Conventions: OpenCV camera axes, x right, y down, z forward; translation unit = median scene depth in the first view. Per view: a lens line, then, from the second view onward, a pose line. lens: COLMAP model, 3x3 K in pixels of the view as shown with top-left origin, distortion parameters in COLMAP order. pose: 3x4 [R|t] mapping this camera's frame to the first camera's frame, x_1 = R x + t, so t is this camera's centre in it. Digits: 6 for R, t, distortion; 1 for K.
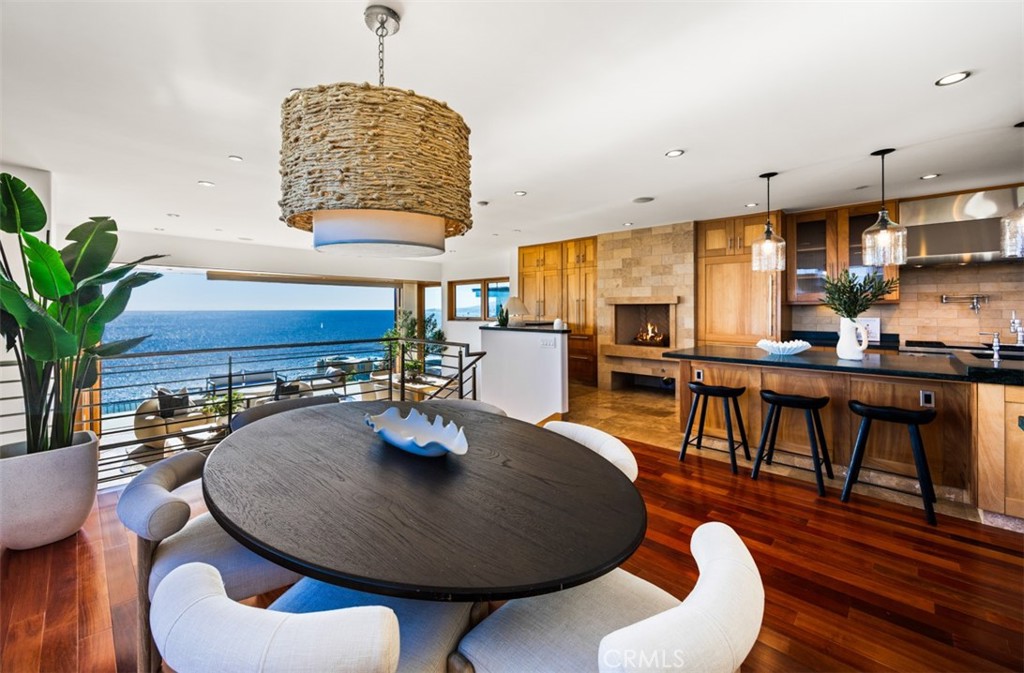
lens RADIAL K [[401.8, 0, 527.3], [0, 401.8, 308.7], [0, 0, 1]] dist [-0.006698, 0.001822]
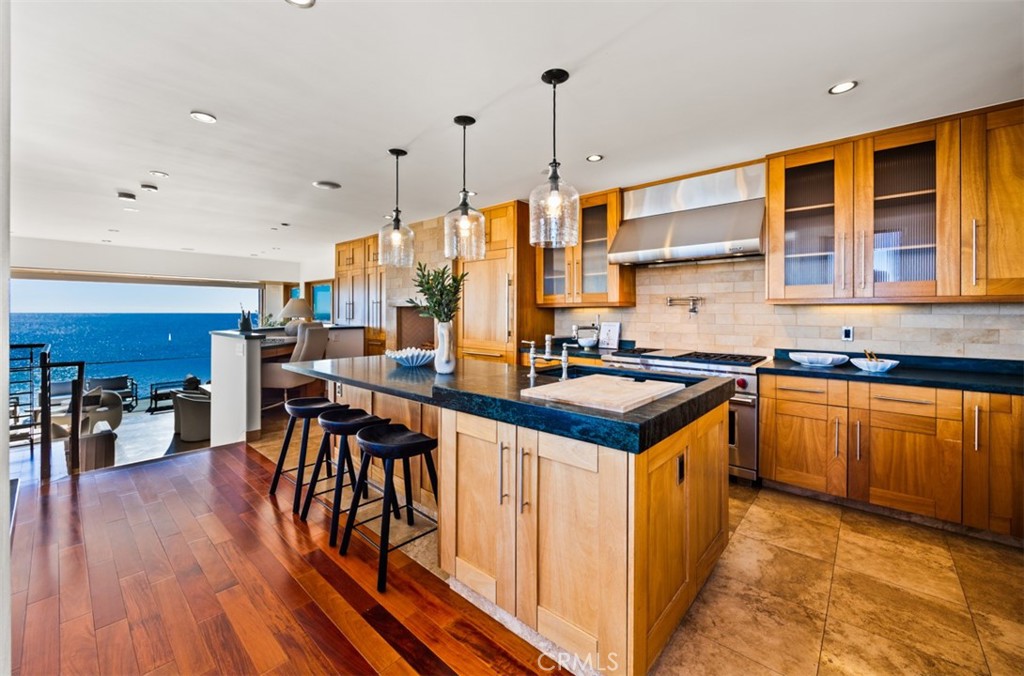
lens RADIAL K [[401.8, 0, 517.0], [0, 401.8, 316.1], [0, 0, 1]] dist [-0.006698, 0.001822]
pose [[0.999483, 0.001571, 0.032117, 0.490497], [-0.001976, 0.999919, 0.012596, -0.001685], [-0.032094, -0.012653, 0.999405, 0.085735]]
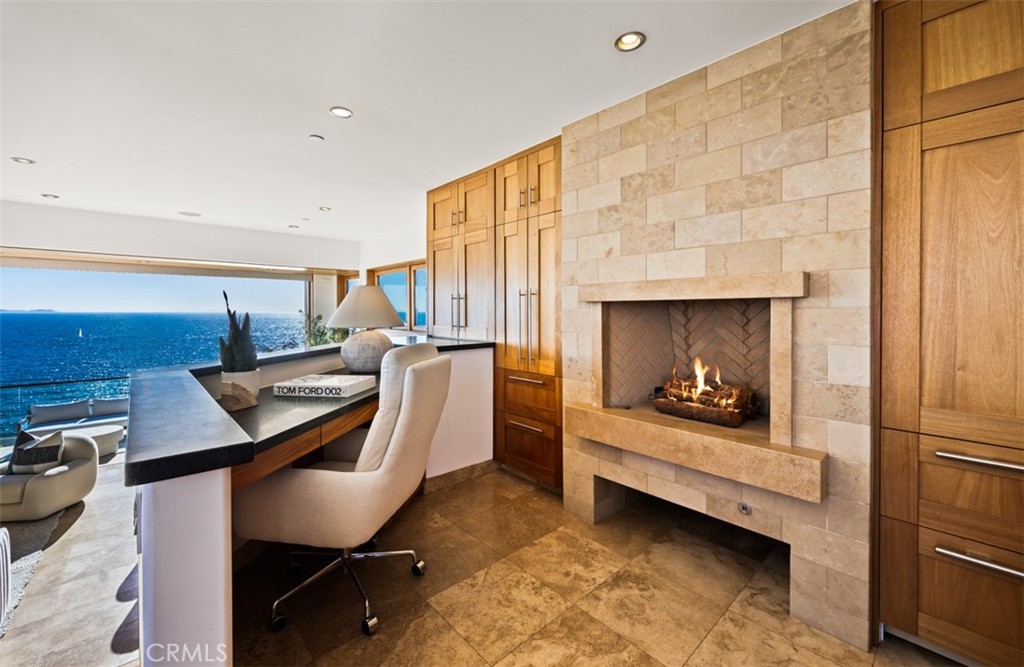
lens RADIAL K [[405.9, 0, 528.4], [0, 405.9, 313.2], [0, 0, 1]] dist [-0.002701, -0.000007]
pose [[0.998660, -0.002871, -0.051666, 0.178874], [0.003431, 0.999936, 0.010752, -0.004841], [0.051632, -0.010915, 0.998607, 0.654695]]
